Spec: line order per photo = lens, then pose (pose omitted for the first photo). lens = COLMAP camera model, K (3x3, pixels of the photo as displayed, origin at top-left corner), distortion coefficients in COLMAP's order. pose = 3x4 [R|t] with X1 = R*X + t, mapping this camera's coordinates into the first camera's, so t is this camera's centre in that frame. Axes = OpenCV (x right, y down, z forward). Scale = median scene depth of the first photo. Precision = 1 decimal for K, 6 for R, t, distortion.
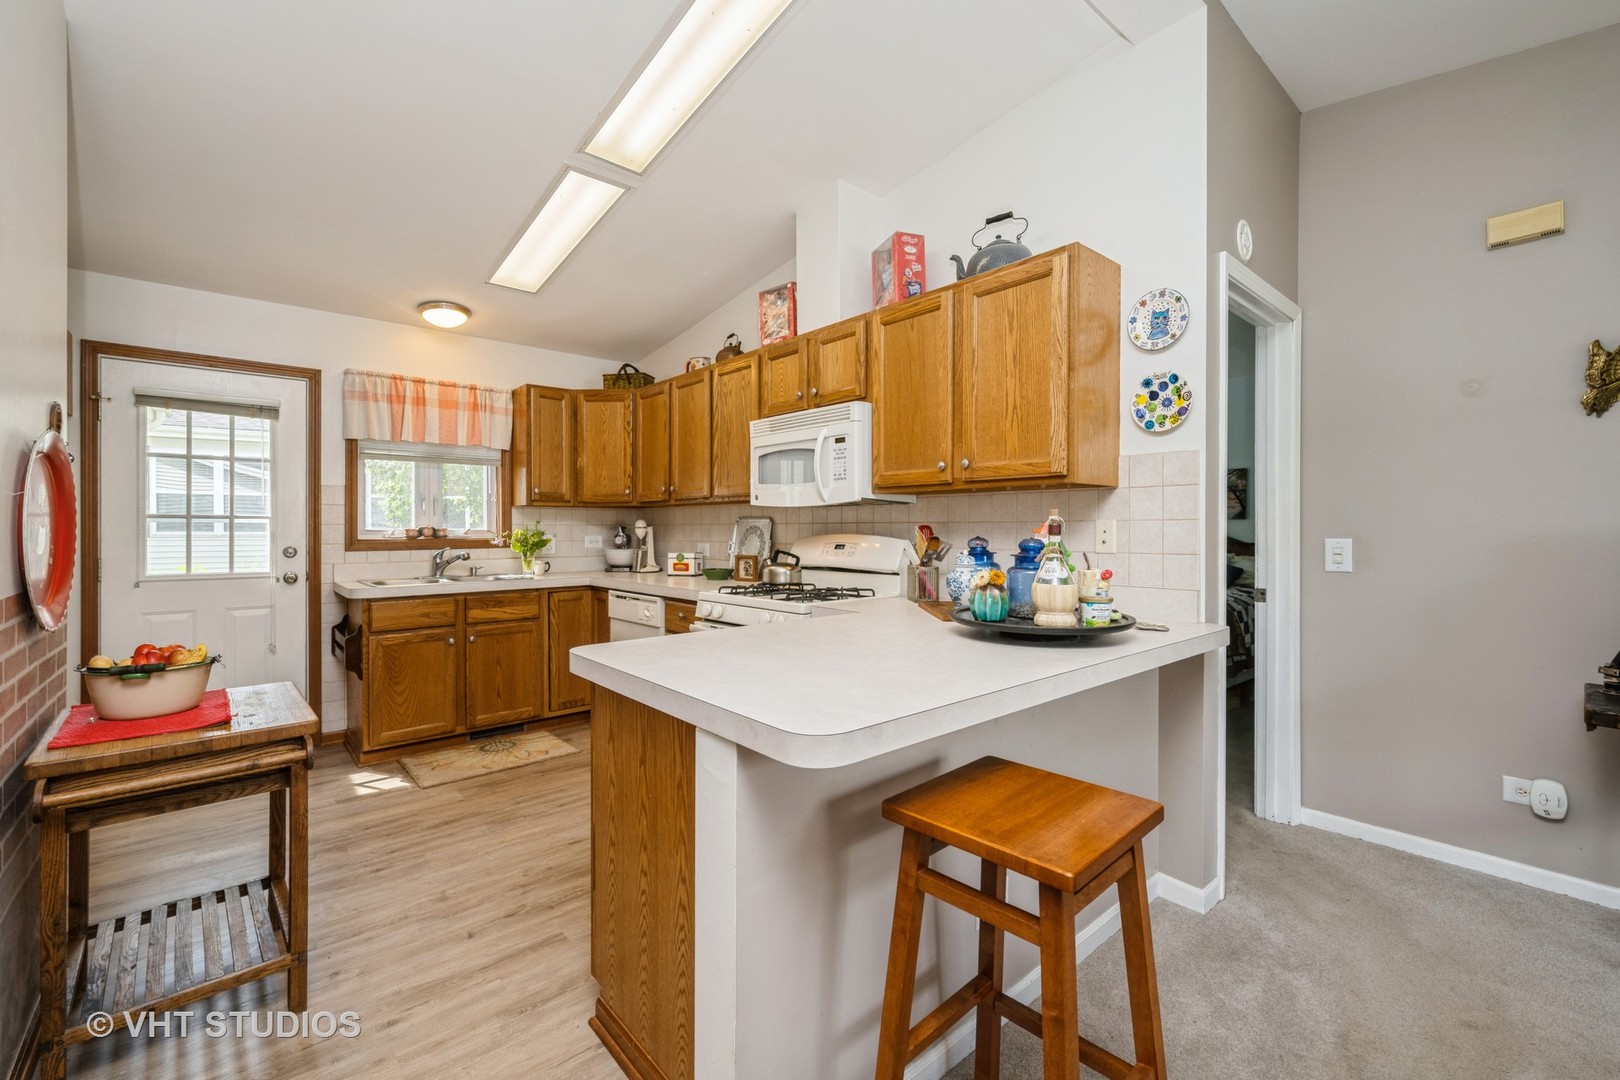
lens RADIAL K [[705.9, 0, 813.7], [0, 705.9, 533.4], [0, 0, 1]] dist [0.001060, -0.000004]
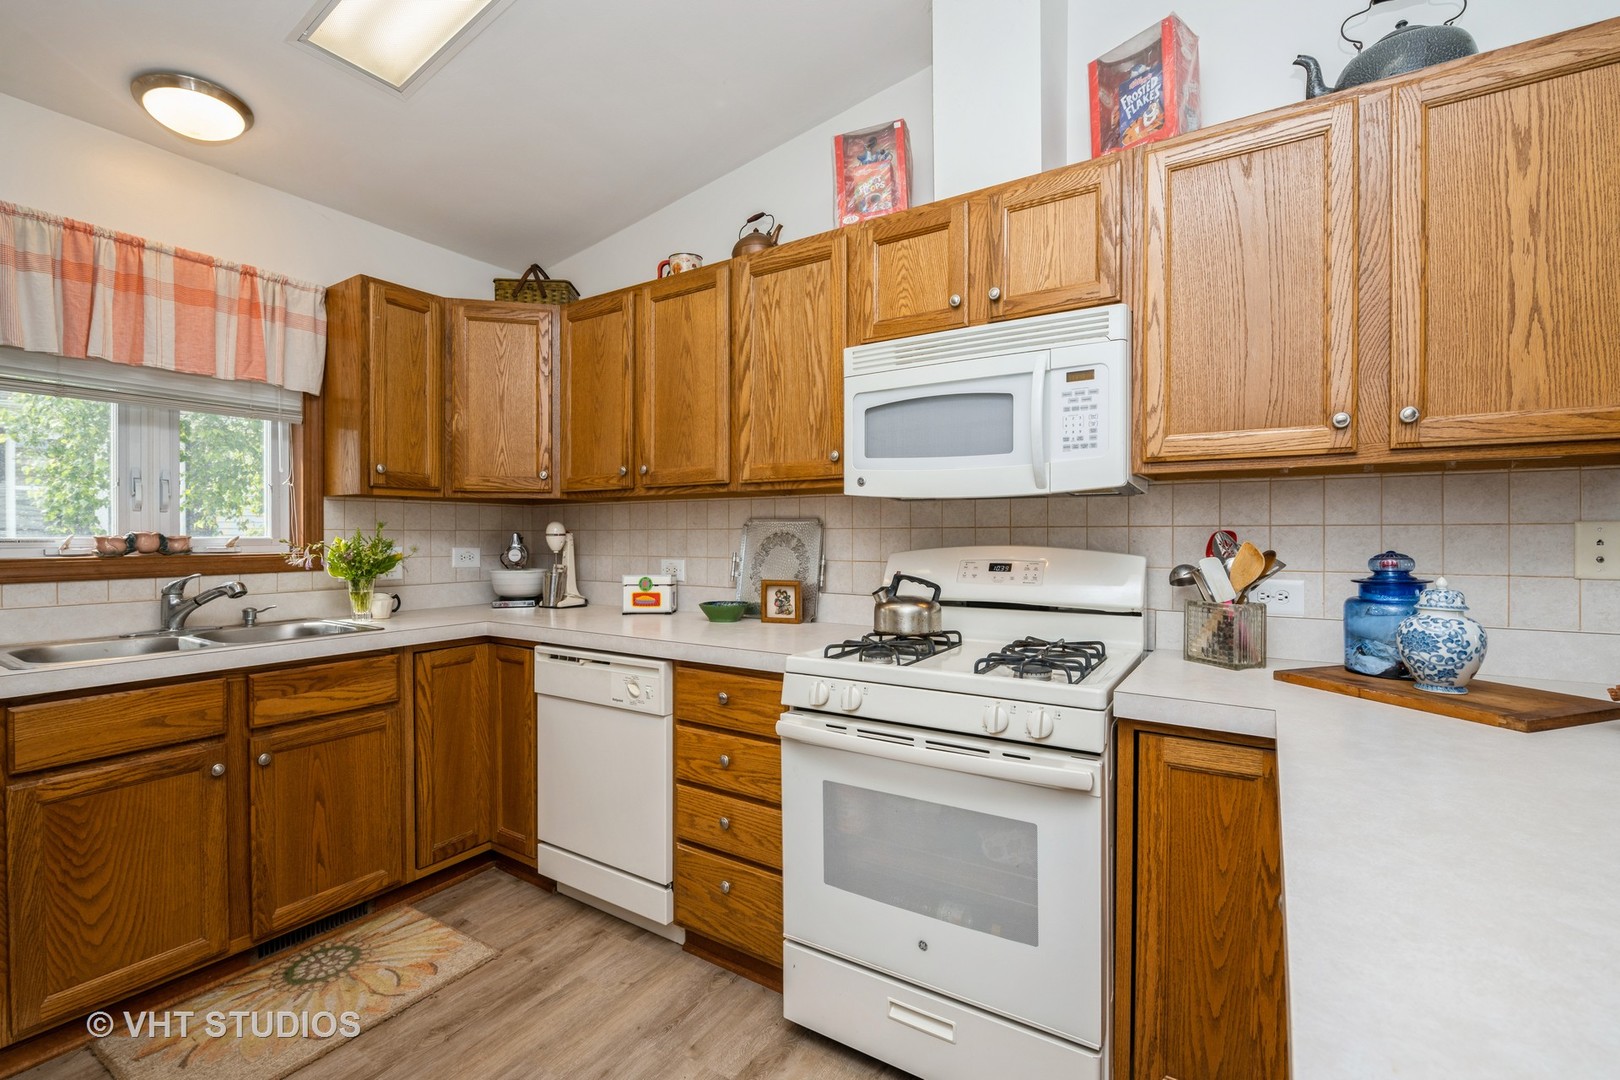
lens RADIAL K [[728.3, 0, 810.0], [0, 728.3, 540.0], [0, 0, 1]] dist [-0.008475, -0.000797]
pose [[0.962085, -0.001853, 0.272743, -0.237221], [0.002060, 0.999998, -0.000473, -0.003281], [-0.272742, 0.001017, 0.962087, 0.380572]]
